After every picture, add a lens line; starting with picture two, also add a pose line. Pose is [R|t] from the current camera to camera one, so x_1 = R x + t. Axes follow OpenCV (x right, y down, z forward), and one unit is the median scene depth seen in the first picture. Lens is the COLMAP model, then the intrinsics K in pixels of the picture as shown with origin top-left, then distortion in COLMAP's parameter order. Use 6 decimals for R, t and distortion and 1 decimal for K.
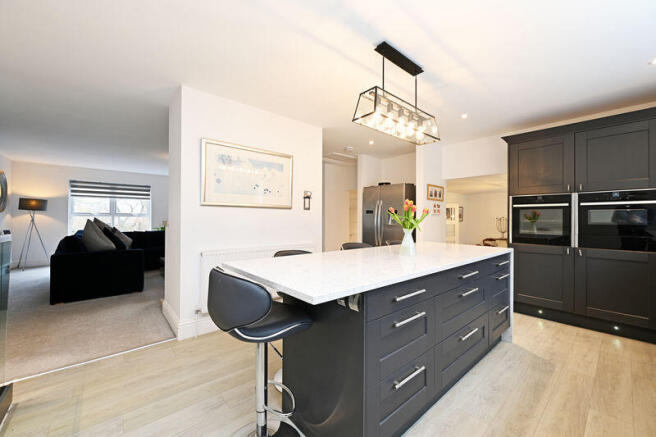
lens RADIAL K [[258.6, 0, 326.1], [0, 258.6, 217.5], [0, 0, 1]] dist [-0.000124, 0.000065]
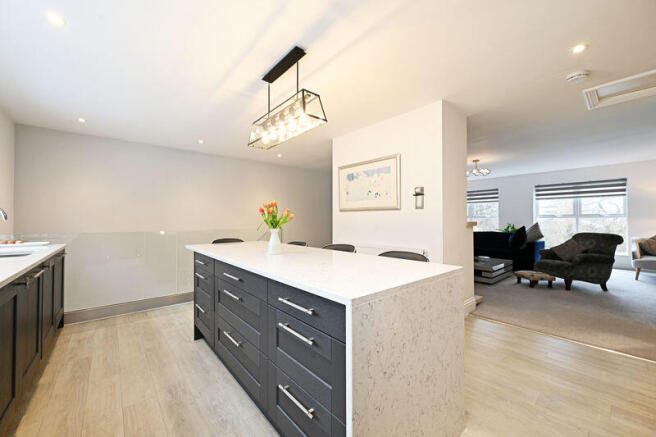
lens RADIAL K [[258.6, 0, 328.0], [0, 258.6, 217.8], [0, 0, 1]] dist [-0.000124, 0.000065]
pose [[-0.011059, -0.013388, -0.999849, 0.924885], [0.008529, 0.999873, -0.013483, 0.010072], [0.999902, -0.008677, -0.010944, 0.837121]]
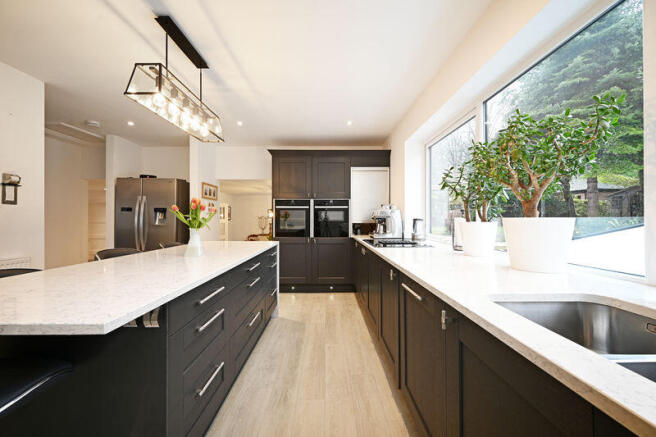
lens RADIAL K [[258.6, 0, 328.4], [0, 258.6, 217.5], [0, 0, 1]] dist [-0.000124, 0.000065]
pose [[0.648585, -0.003662, 0.761133, -0.060024], [0.000255, 0.999989, 0.004593, -0.000021], [-0.761142, -0.002785, 0.648580, 0.010309]]
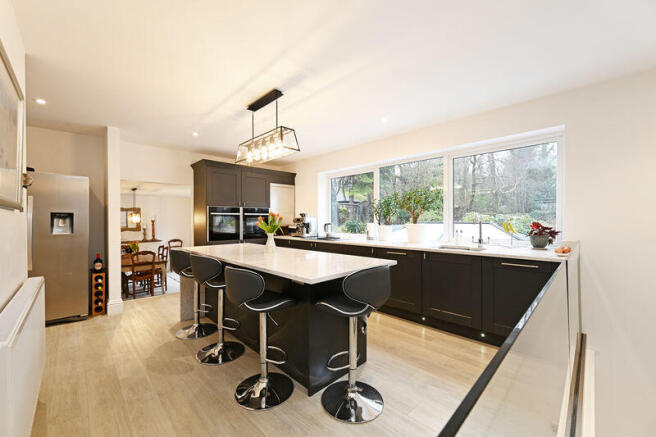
lens RADIAL K [[258.6, 0, 324.6], [0, 258.6, 215.1], [0, 0, 1]] dist [-0.000124, 0.000065]
pose [[-0.056424, 0.009254, 0.998364, -0.705053], [-0.003902, 0.999947, -0.009489, -0.029761], [-0.998399, -0.004431, -0.056385, 0.554862]]
